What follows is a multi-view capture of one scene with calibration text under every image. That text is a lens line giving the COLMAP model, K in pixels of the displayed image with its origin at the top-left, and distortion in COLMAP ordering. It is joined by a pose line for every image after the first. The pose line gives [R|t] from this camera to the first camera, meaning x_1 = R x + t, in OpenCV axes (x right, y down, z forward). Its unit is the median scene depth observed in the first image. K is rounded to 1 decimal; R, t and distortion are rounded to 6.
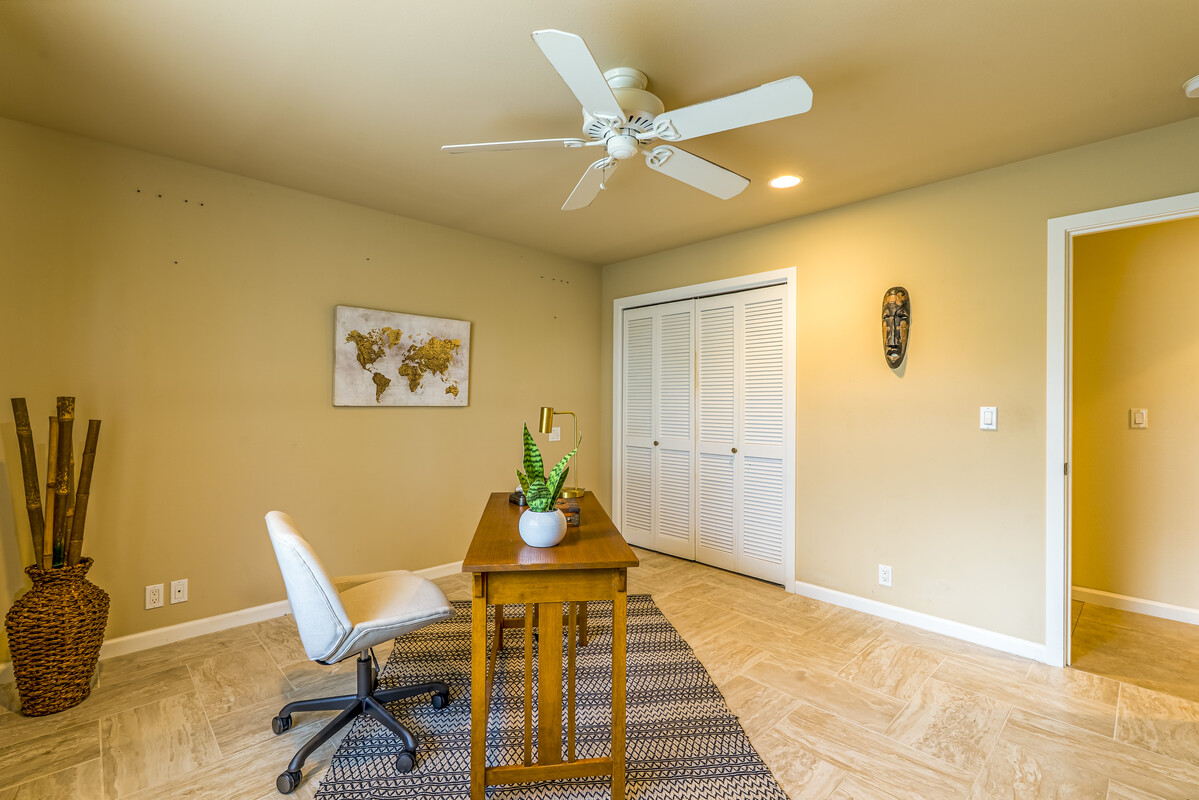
lens RADIAL K [[534.9, 0, 604.9], [0, 534.9, 400.5], [0, 0, 1]] dist [-0.003587, 0.000743]
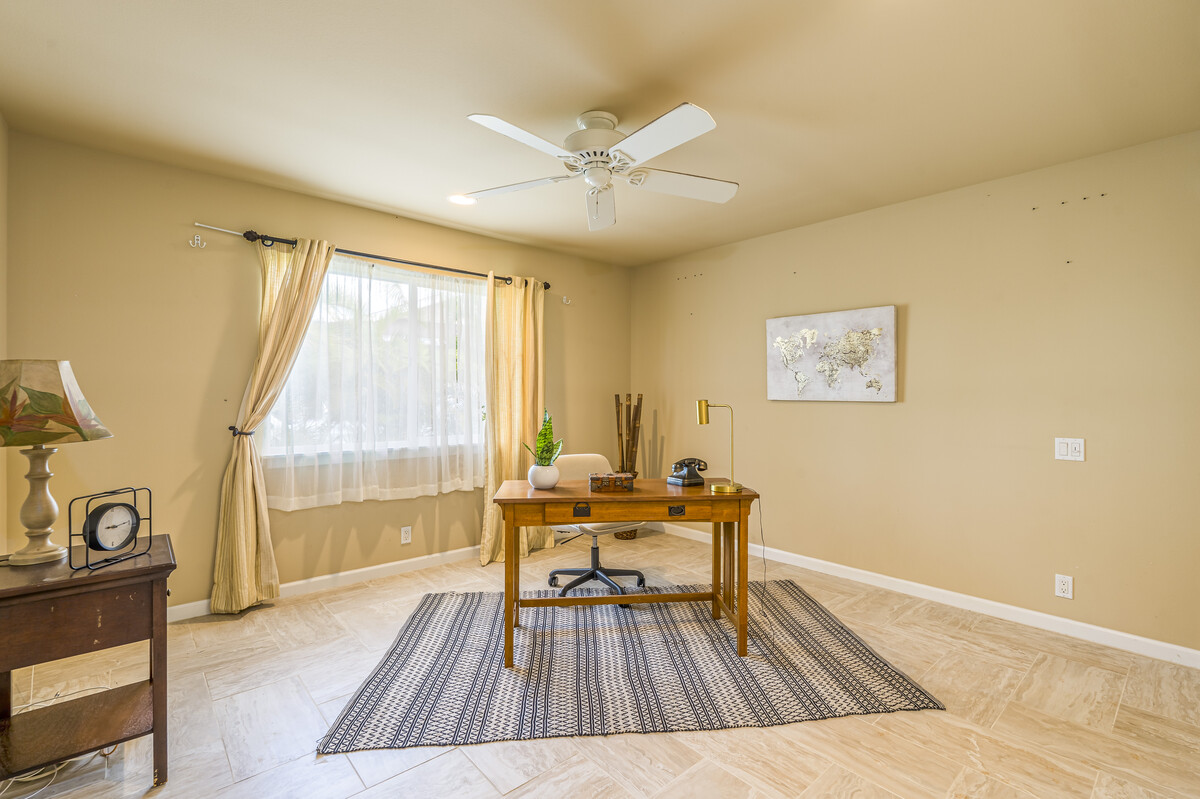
lens RADIAL K [[535.3, 0, 605.4], [0, 535.3, 400.0], [0, 0, 1]] dist [-0.003587, 0.000743]
pose [[-0.026969, 0.005604, -0.999621, 0.712089], [-0.005079, 0.999971, 0.005743, 0.004944], [0.999623, 0.005232, -0.026940, 0.622895]]
